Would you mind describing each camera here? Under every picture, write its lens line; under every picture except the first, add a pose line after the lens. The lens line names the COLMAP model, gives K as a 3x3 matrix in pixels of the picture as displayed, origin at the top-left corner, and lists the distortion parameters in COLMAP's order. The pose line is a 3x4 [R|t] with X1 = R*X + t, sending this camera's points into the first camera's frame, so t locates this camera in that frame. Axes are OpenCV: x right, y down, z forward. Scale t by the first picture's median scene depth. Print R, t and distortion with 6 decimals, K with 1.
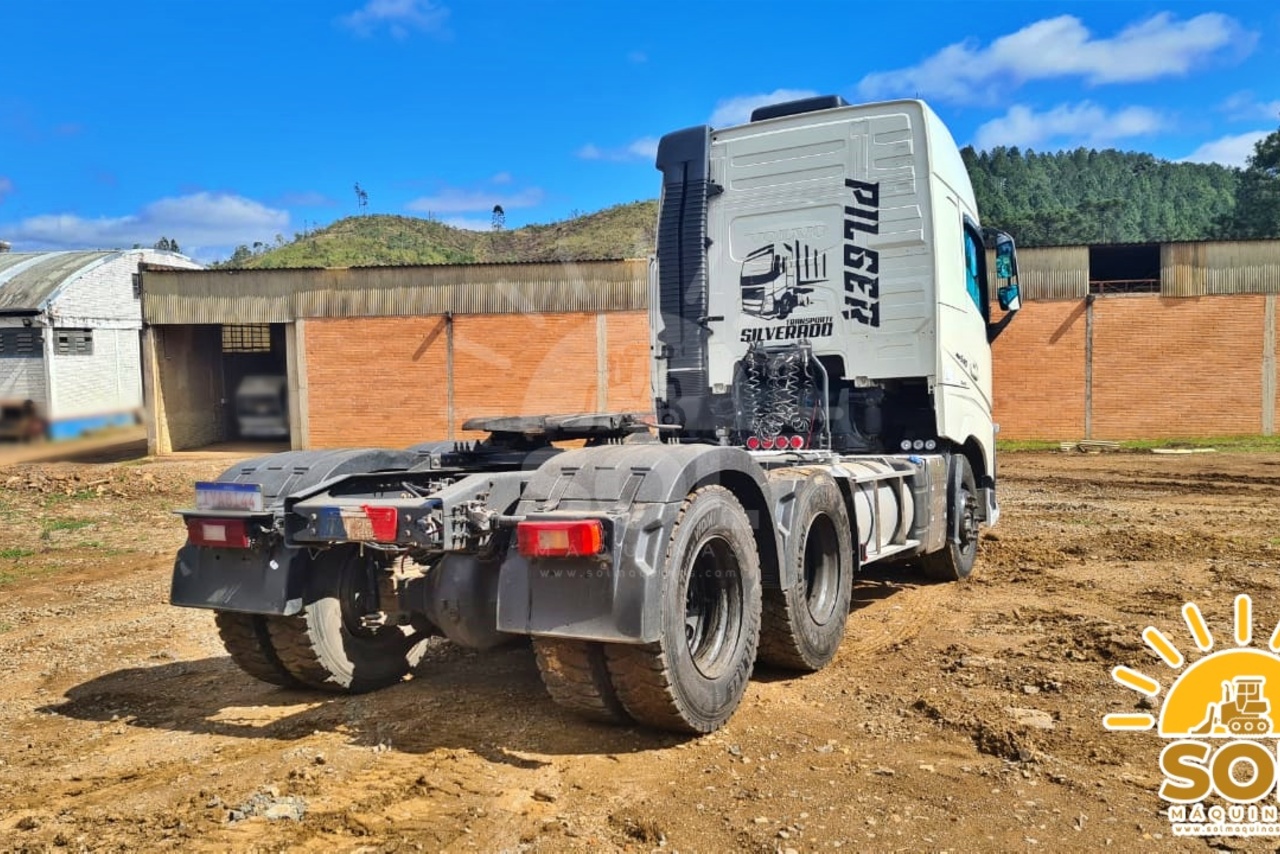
lens RADIAL K [[1137.8, 0, 642.5], [0, 1137.8, 421.1], [0, 0, 1]] dist [0.046770, 0.021437]
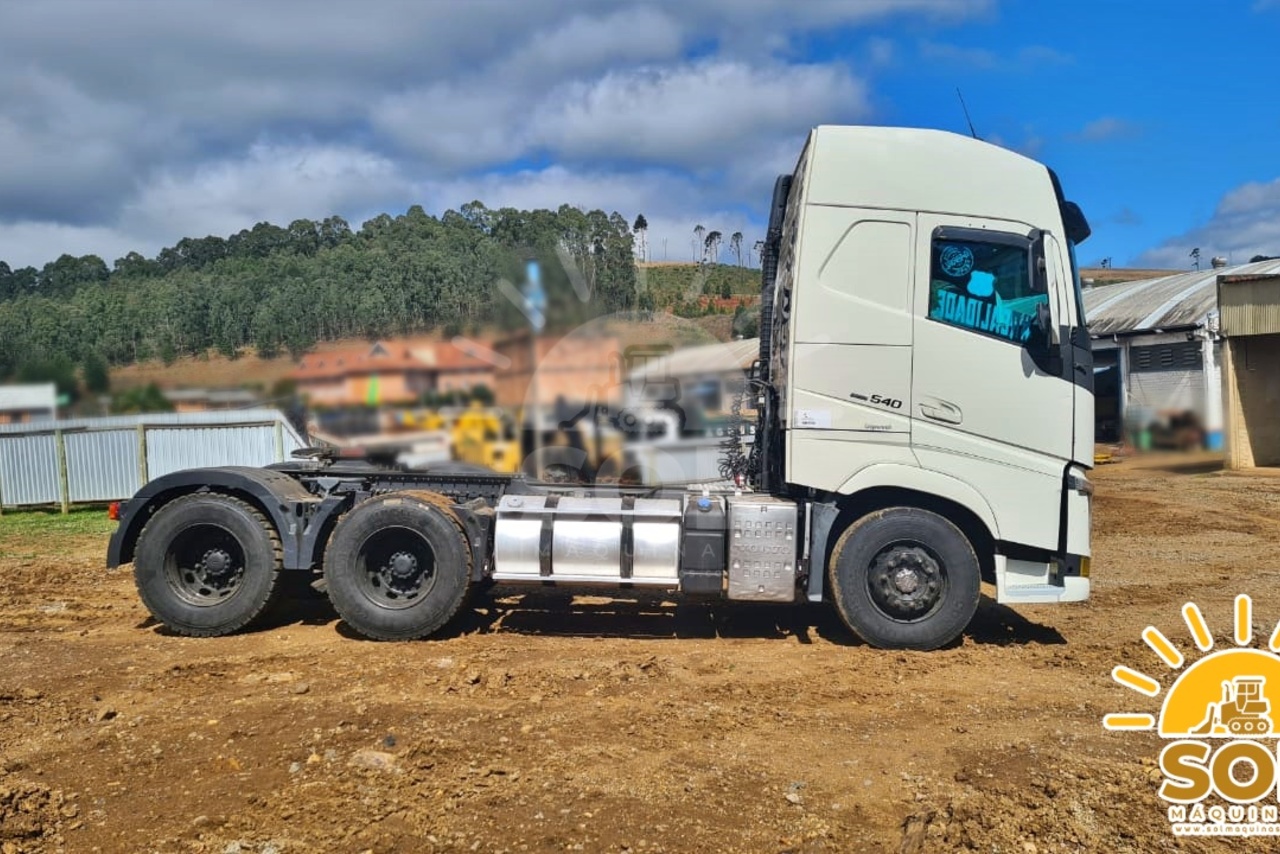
lens RADIAL K [[1137.8, 0, 640.7], [0, 1137.8, 420.6], [0, 0, 1]] dist [0.046770, 0.021437]
pose [[0.437966, 0.016527, -0.898840, 1.004904], [-0.019847, 0.999765, 0.008712, -0.042687], [0.898773, 0.014023, 0.438191, 0.458769]]
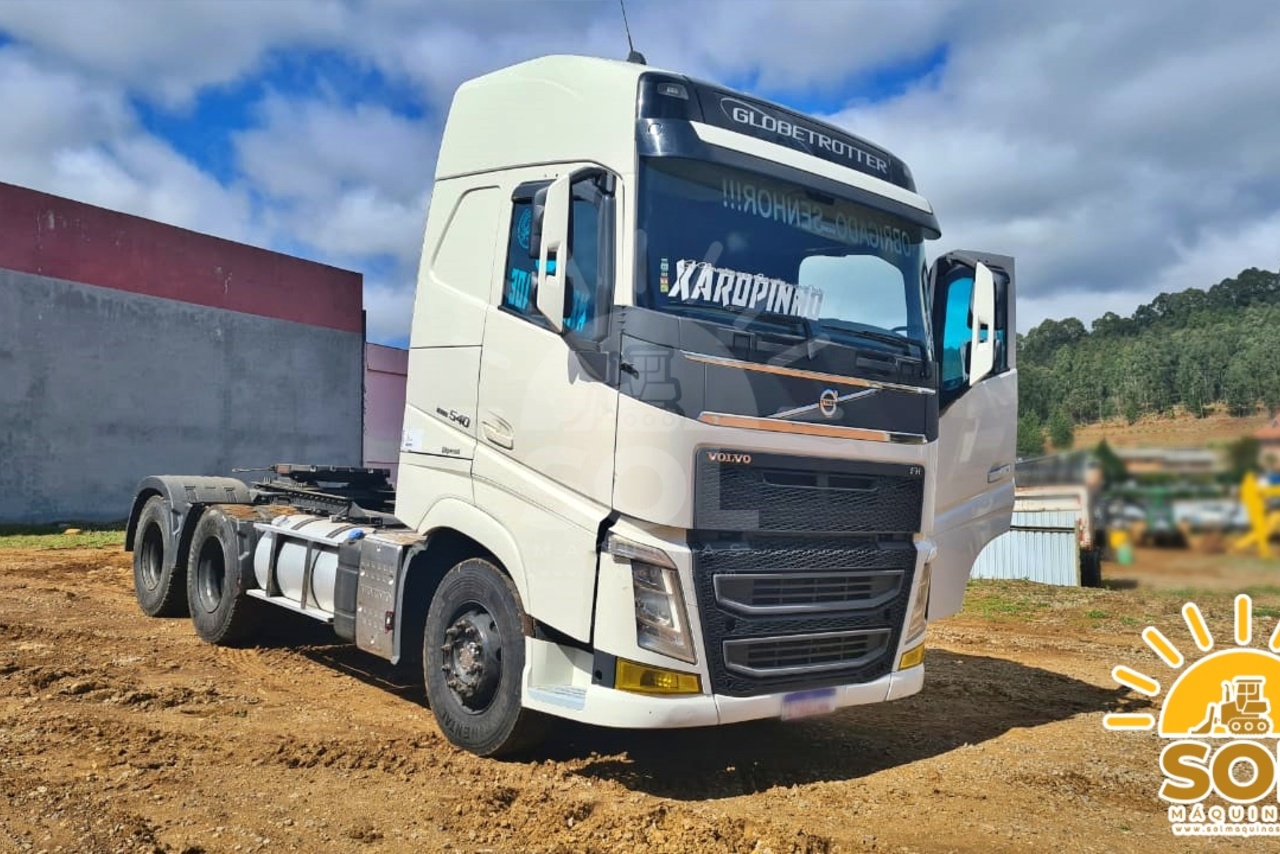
lens RADIAL K [[1137.8, 0, 634.6], [0, 1137.8, 414.6], [0, 0, 1]] dist [0.046770, 0.021437]
pose [[-0.371575, -0.034745, -0.927753, 0.882933], [-0.046162, 0.998755, -0.018916, -0.048055], [0.927255, 0.035798, -0.372716, 1.412895]]
